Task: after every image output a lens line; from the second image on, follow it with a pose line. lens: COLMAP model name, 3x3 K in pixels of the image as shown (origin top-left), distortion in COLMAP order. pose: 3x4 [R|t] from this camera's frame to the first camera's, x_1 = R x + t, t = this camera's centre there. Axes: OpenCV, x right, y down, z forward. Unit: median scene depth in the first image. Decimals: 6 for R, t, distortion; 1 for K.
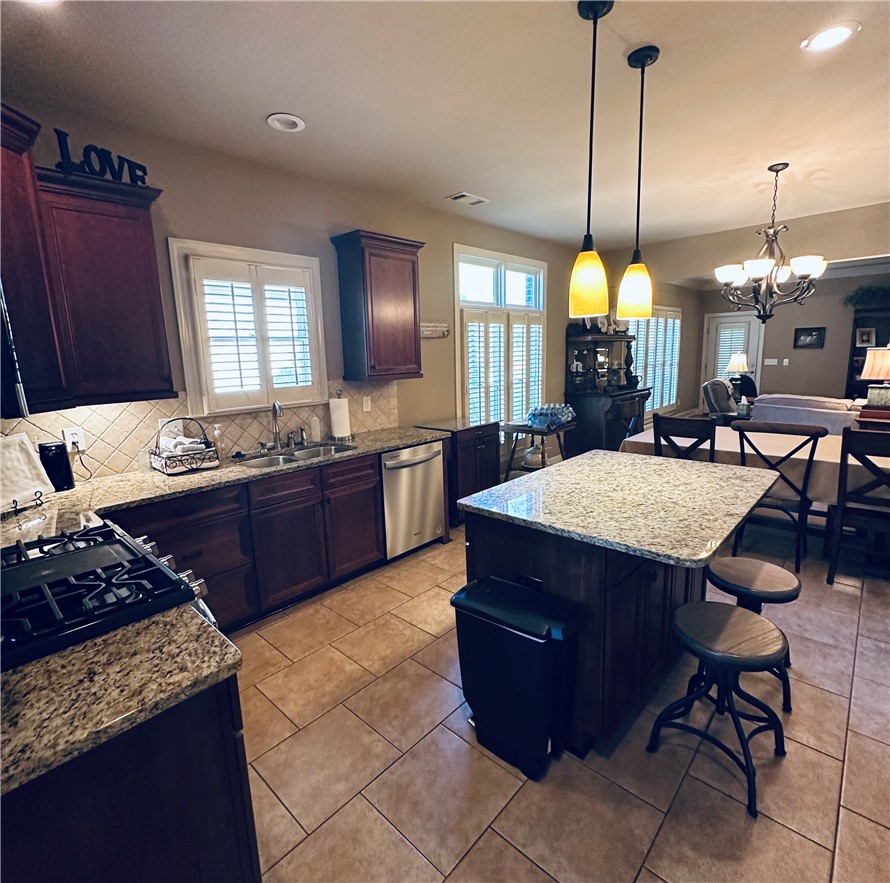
lens RADIAL K [[470.9, 0, 444.2], [0, 470.9, 437.3], [0, 0, 1]] dist [-0.003295, -0.000614]
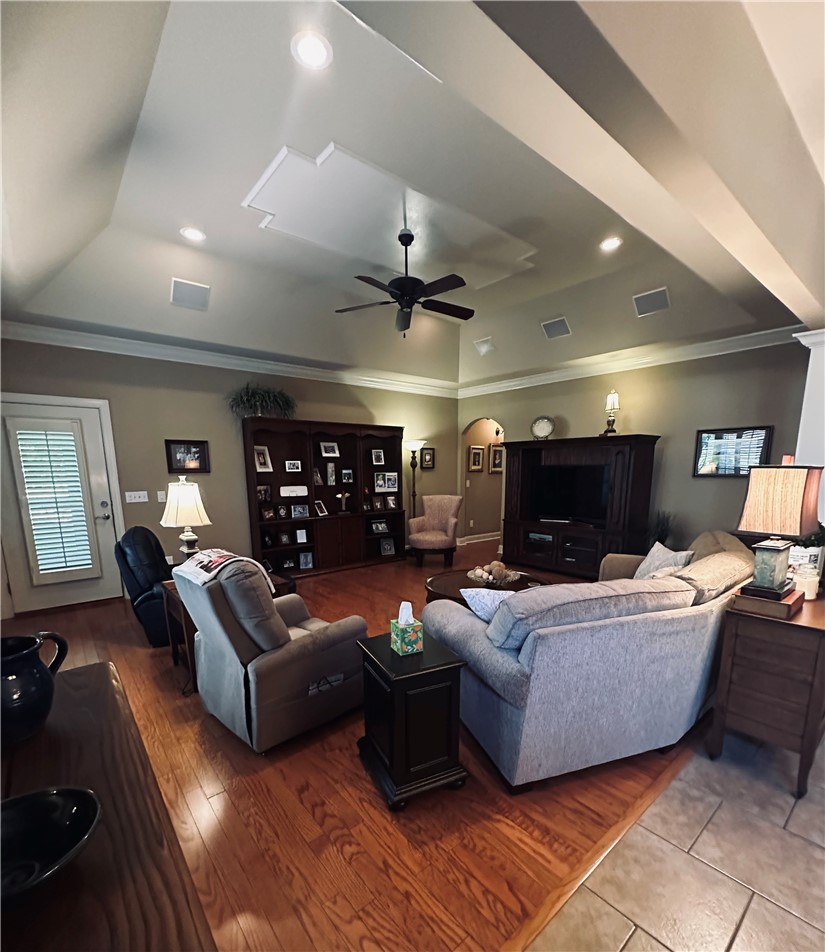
lens RADIAL K [[441.1, 0, 413.9], [0, 441.1, 550.5], [0, 0, 1]] dist [-0.000656, -0.000072]
pose [[0.122668, -0.156752, 0.979991, 0.610458], [0.177606, 0.974975, 0.133718, -0.320788], [-0.976427, 0.157649, 0.147438, 1.786364]]
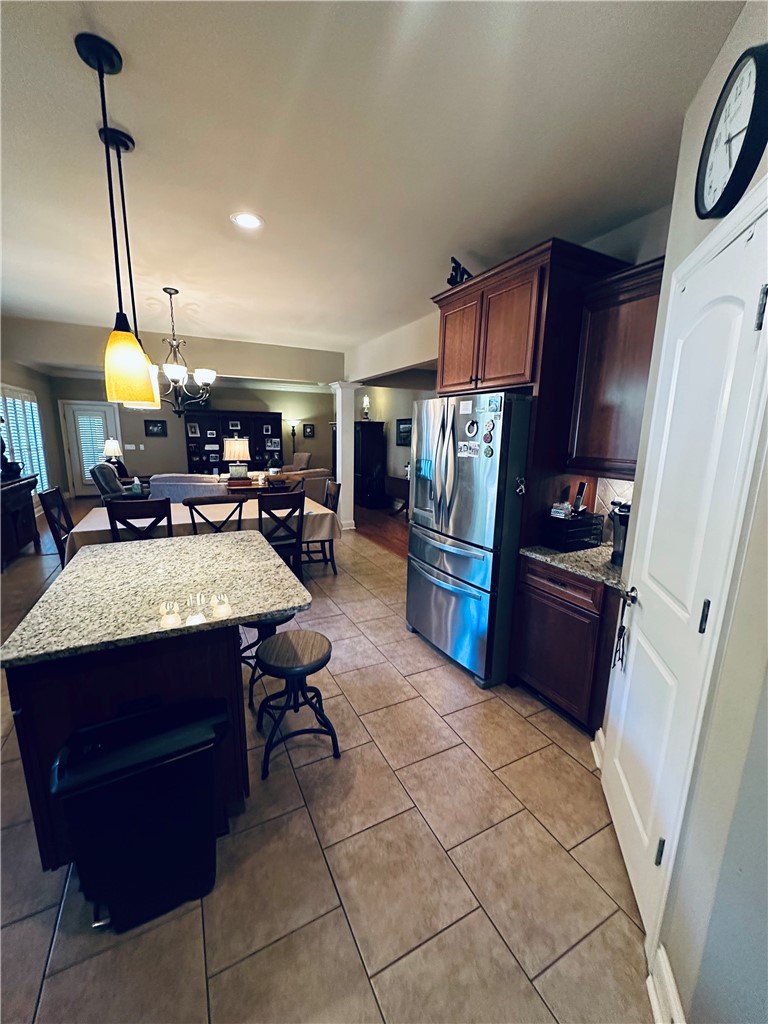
lens RADIAL K [[406.2, 0, 384.0], [0, 406.2, 512.0], [0, 0, 1]] dist [-0.000337, 0.000154]
pose [[0.340903, -0.143732, 0.929046, -0.182462], [0.141383, 0.984842, 0.100485, -0.032665], [-0.929406, 0.097096, 0.356057, 0.162465]]
